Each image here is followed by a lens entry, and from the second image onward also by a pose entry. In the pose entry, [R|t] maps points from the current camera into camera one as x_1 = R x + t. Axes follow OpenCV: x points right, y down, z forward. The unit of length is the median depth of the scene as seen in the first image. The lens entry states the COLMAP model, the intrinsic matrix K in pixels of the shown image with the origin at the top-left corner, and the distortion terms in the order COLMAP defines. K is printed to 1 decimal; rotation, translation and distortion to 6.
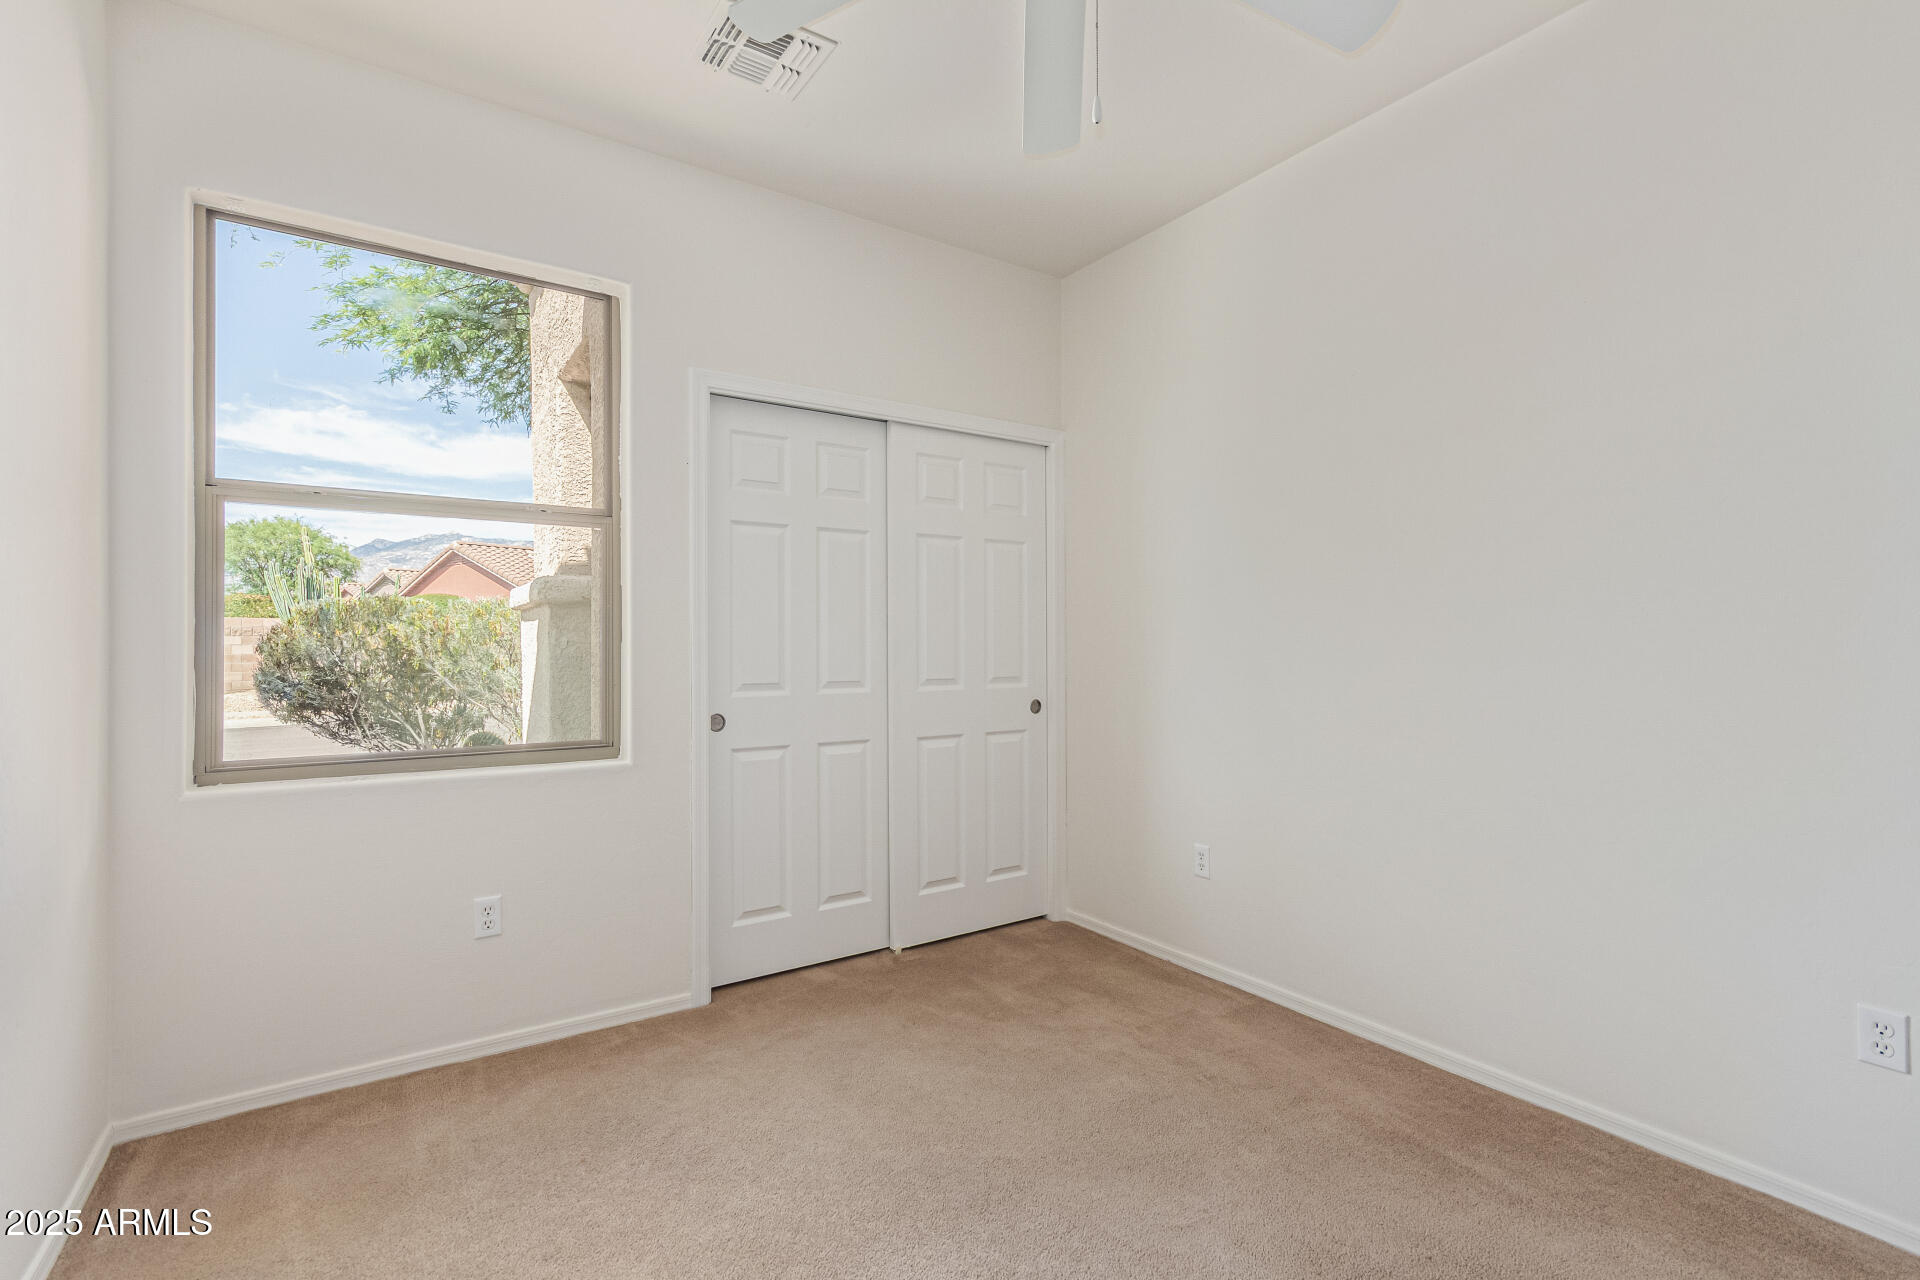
lens RADIAL K [[890.7, 0, 960.3], [0, 890.7, 643.8], [0, 0, 1]] dist [0.003454, 0.001435]
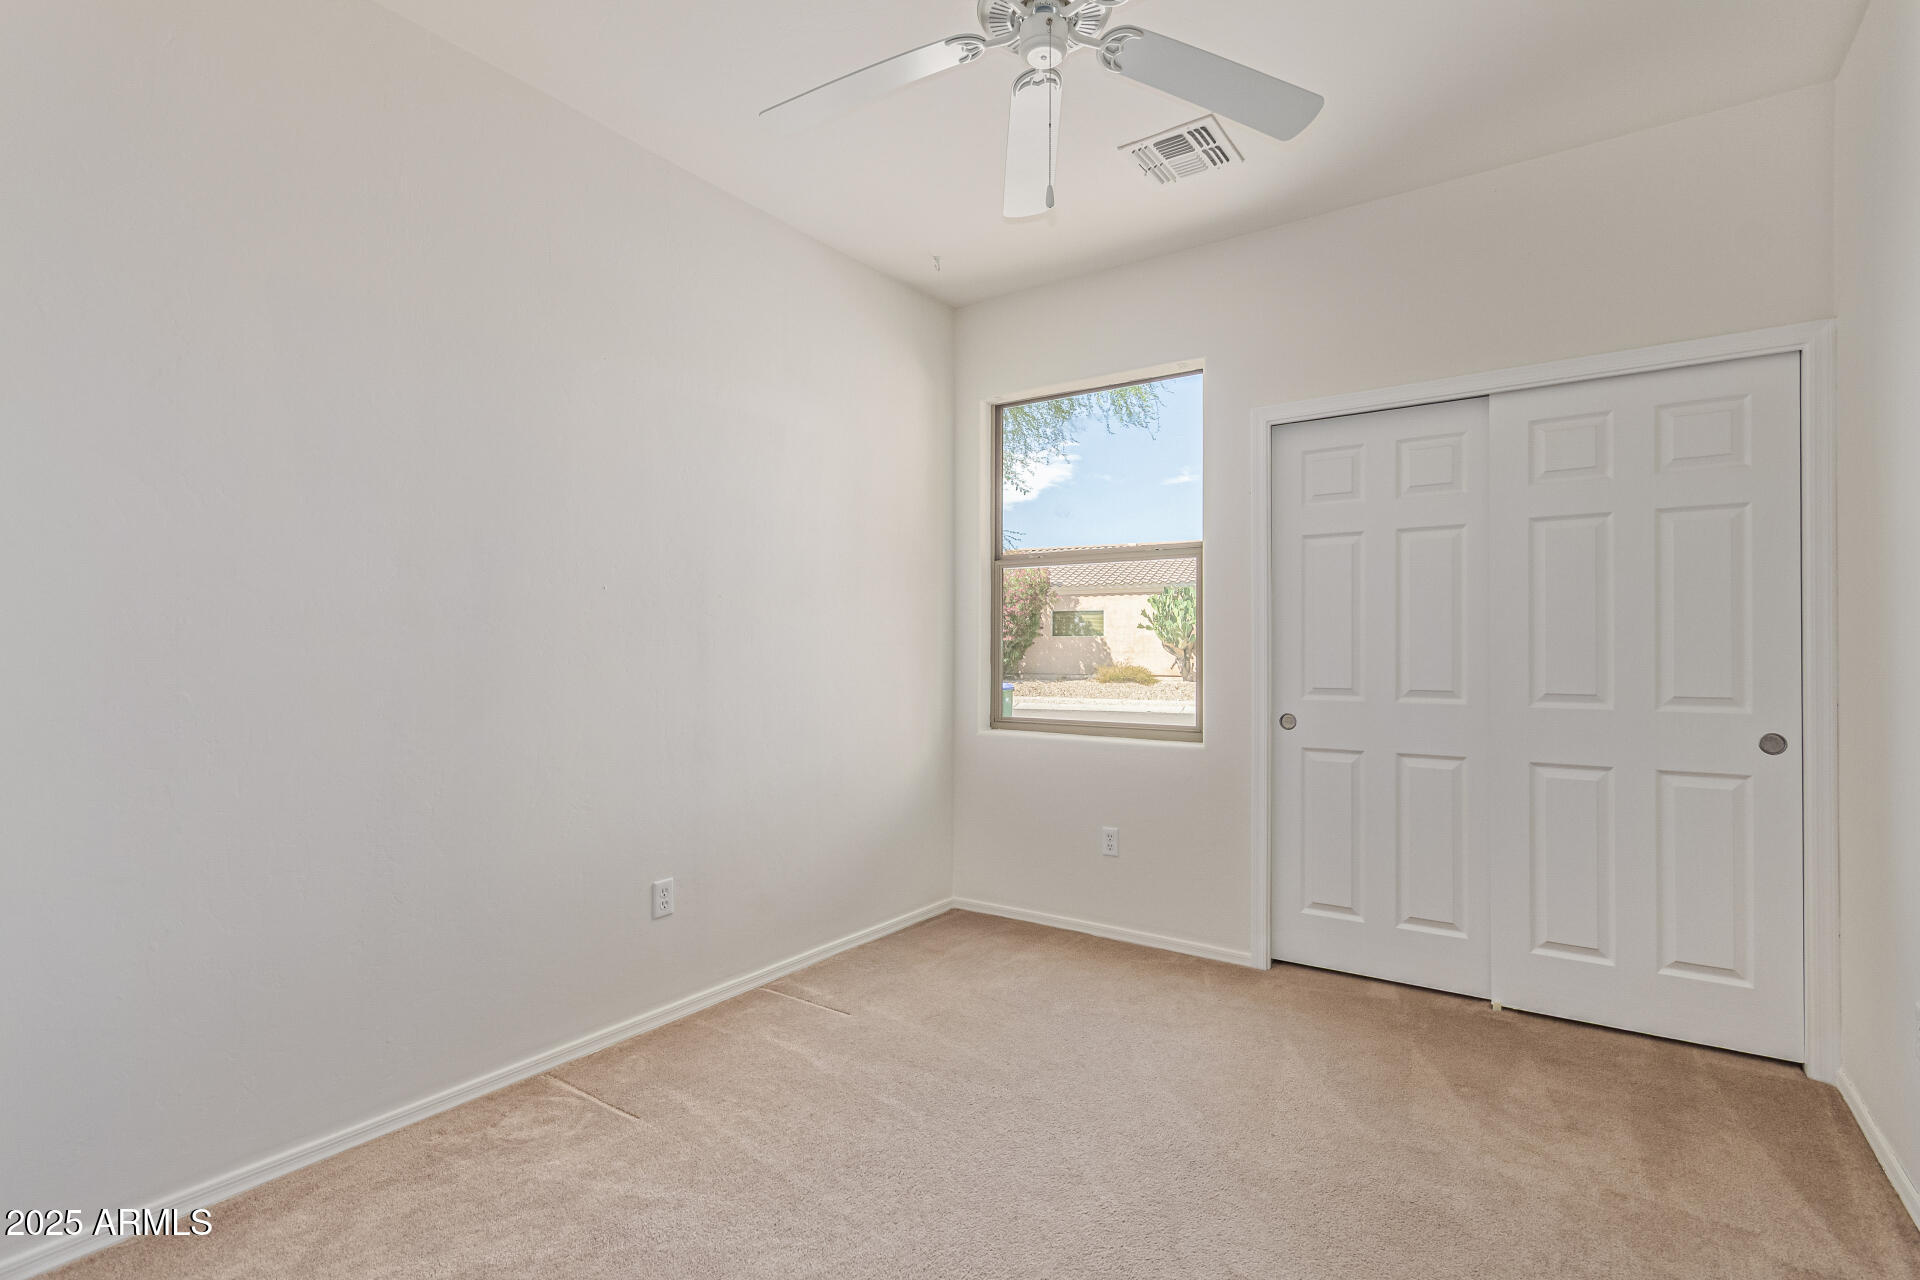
lens RADIAL K [[890.7, 0, 955.4], [0, 890.7, 643.1], [0, 0, 1]] dist [0.003454, 0.001435]
pose [[0.352928, -0.002926, -0.935646, 0.635576], [0.002964, 0.999994, -0.002009, -0.007861], [0.935646, -0.002064, 0.352935, 0.237288]]
